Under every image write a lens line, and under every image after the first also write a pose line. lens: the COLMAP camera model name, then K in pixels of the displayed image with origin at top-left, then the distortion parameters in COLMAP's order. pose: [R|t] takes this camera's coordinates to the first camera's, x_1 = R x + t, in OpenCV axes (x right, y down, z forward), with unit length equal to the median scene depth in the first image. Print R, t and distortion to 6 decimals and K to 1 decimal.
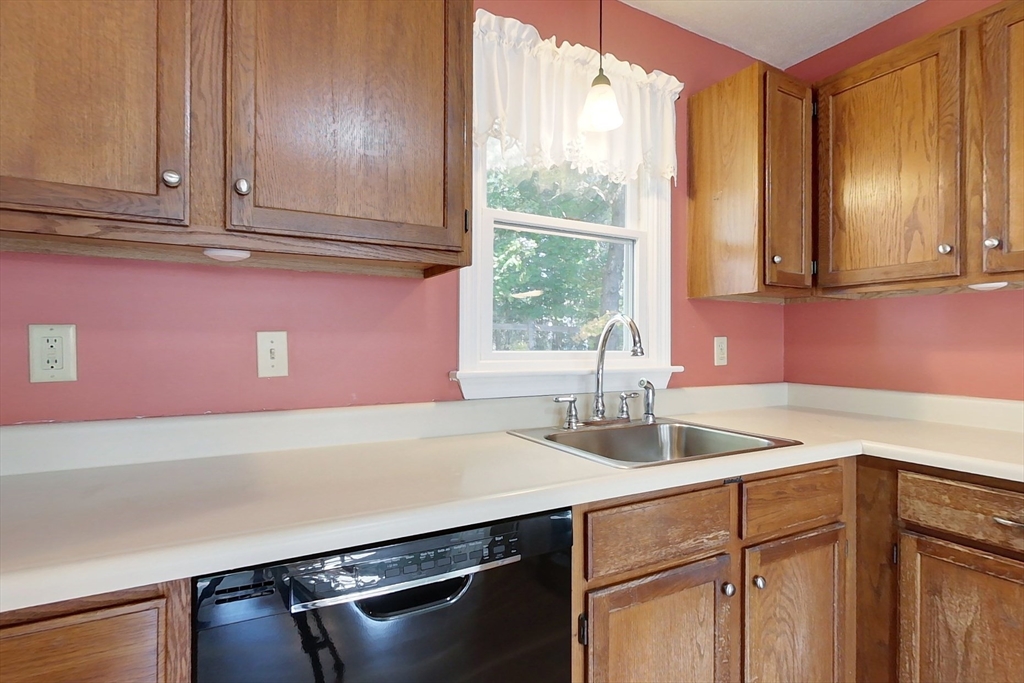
lens RADIAL K [[520.0, 0, 514.0], [0, 520.0, 341.8], [0, 0, 1]] dist [-0.001775, 0.002277]
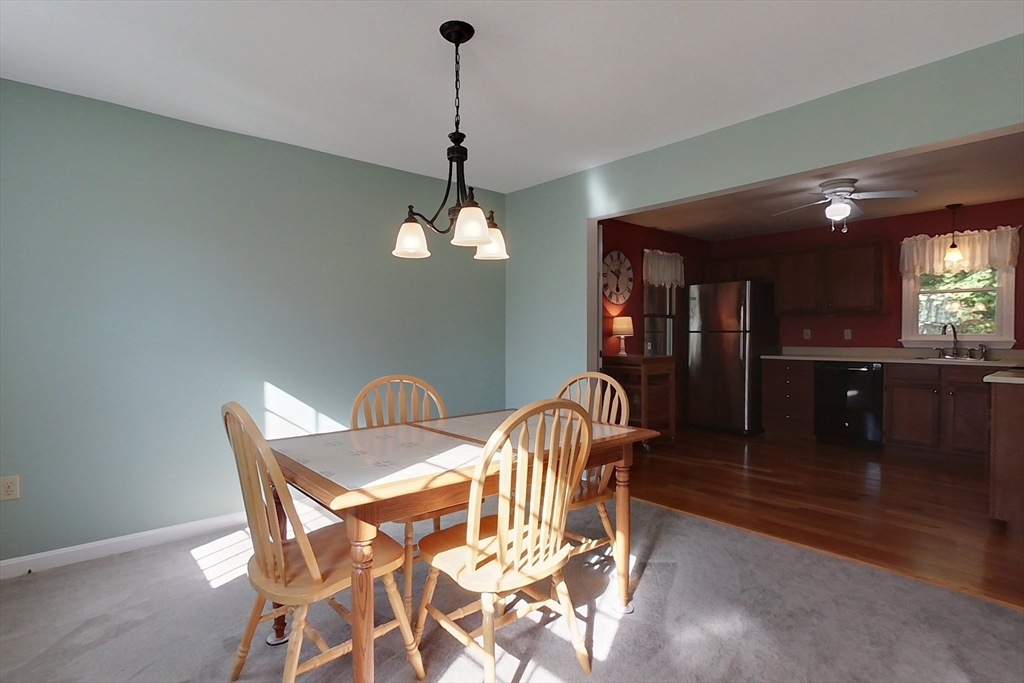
lens RADIAL K [[520.0, 0, 508.7], [0, 520.0, 342.5], [0, 0, 1]] dist [-0.001775, 0.002277]
pose [[0.210184, 0.012444, -0.977583, 2.835061], [0.006948, 0.999875, 0.014222, 0.008997], [0.977637, -0.009782, 0.210071, -2.407522]]
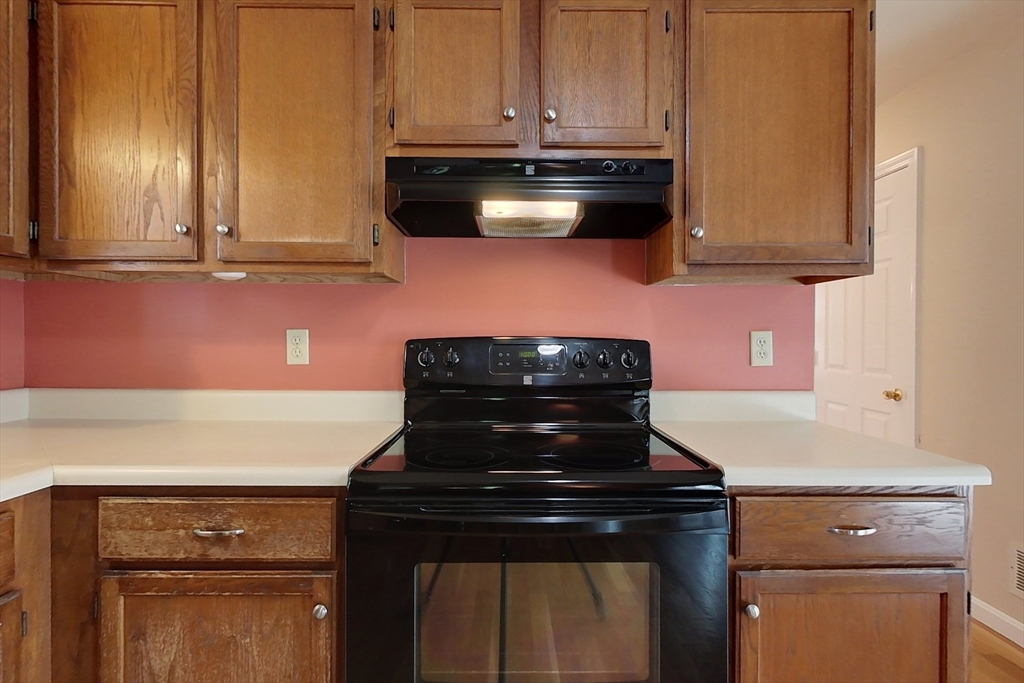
lens RADIAL K [[520.0, 0, 514.1], [0, 520.0, 339.3], [0, 0, 1]] dist [-0.001775, 0.002277]
pose [[0.487580, -0.003485, 0.873071, 0.327501], [-0.005630, 0.999959, 0.007135, 0.000546], [-0.873060, -0.008394, 0.487540, 0.069855]]
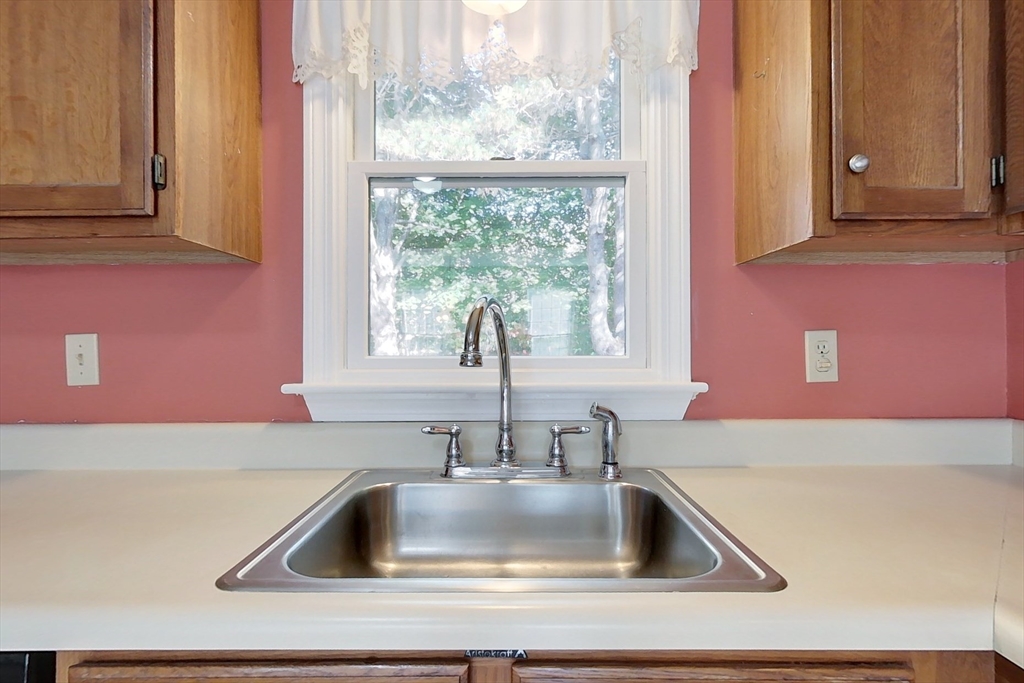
lens RADIAL K [[520.0, 0, 510.7], [0, 520.0, 342.0], [0, 0, 1]] dist [-0.001775, 0.002277]
pose [[0.873650, -0.010464, -0.486442, 0.520371], [0.008309, 0.999944, -0.006587, 0.004671], [0.486484, 0.001713, 0.873688, 0.494495]]
